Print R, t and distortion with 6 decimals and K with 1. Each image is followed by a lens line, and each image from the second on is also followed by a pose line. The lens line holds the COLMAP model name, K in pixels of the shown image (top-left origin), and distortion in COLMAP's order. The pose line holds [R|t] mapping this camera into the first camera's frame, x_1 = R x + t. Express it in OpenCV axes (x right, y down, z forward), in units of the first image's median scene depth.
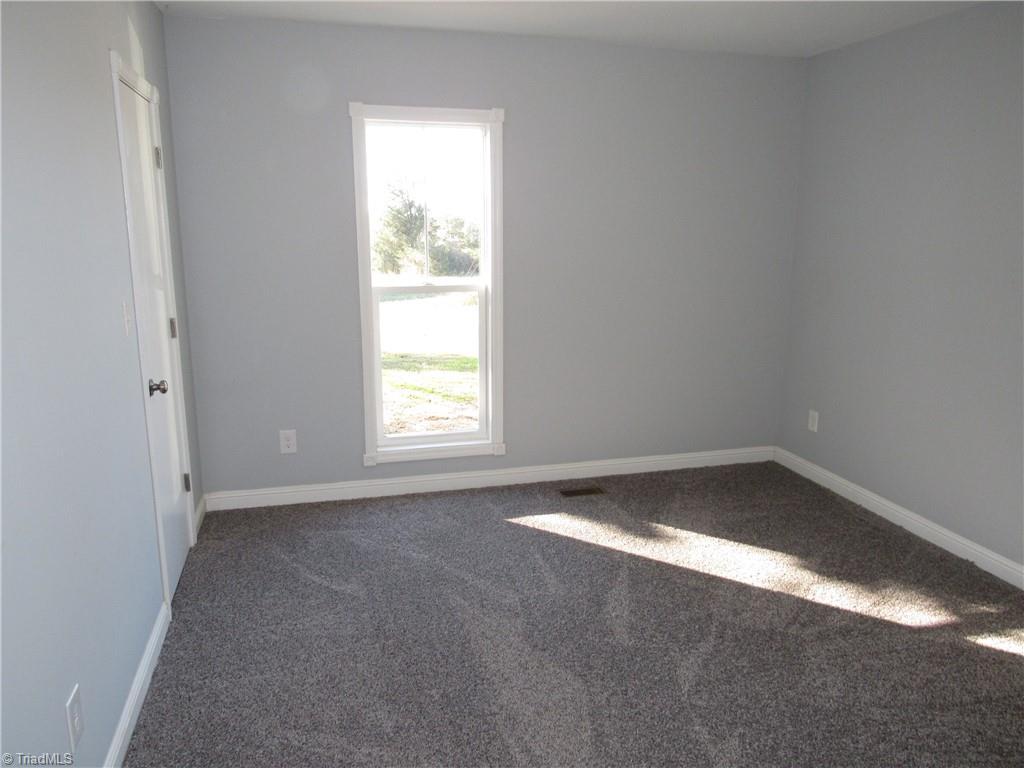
lens RADIAL K [[726.4, 0, 514.5], [0, 726.4, 386.6], [0, 0, 1]] dist [-0.036867, 0.029199]
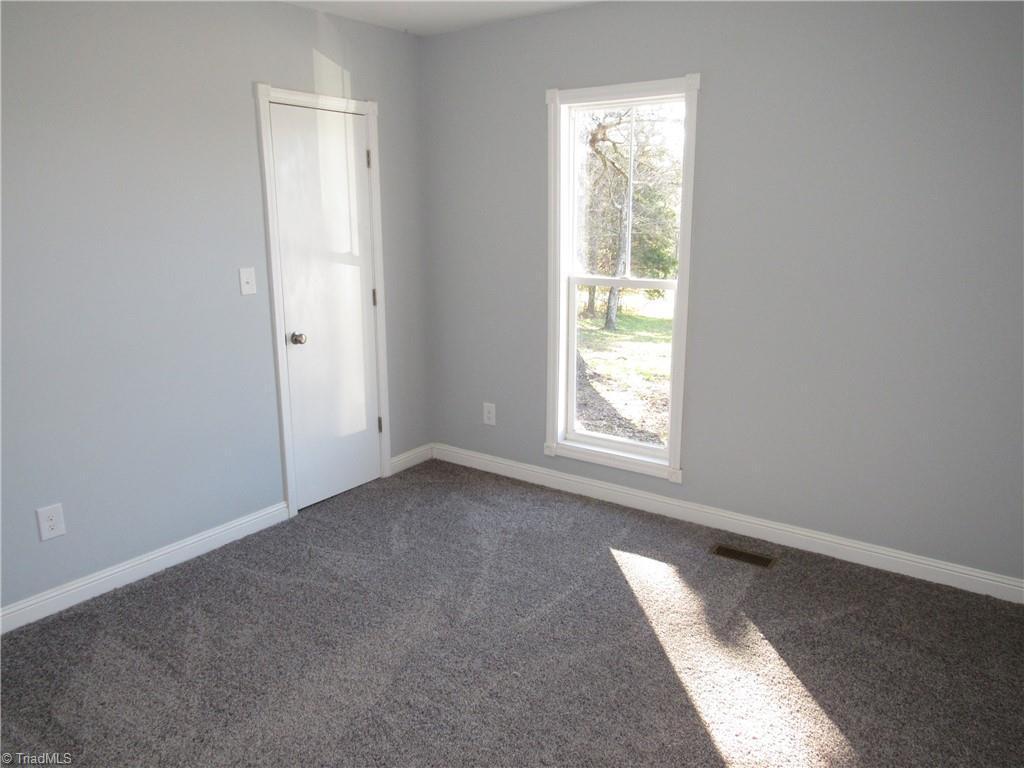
lens RADIAL K [[726.4, 0, 517.7], [0, 726.4, 377.3], [0, 0, 1]] dist [-0.036867, 0.029199]
pose [[0.639899, 0.159329, -0.751760, 0.512568], [-0.171656, 0.983187, 0.062265, -0.051504], [0.749042, 0.089201, 0.656490, 0.310929]]
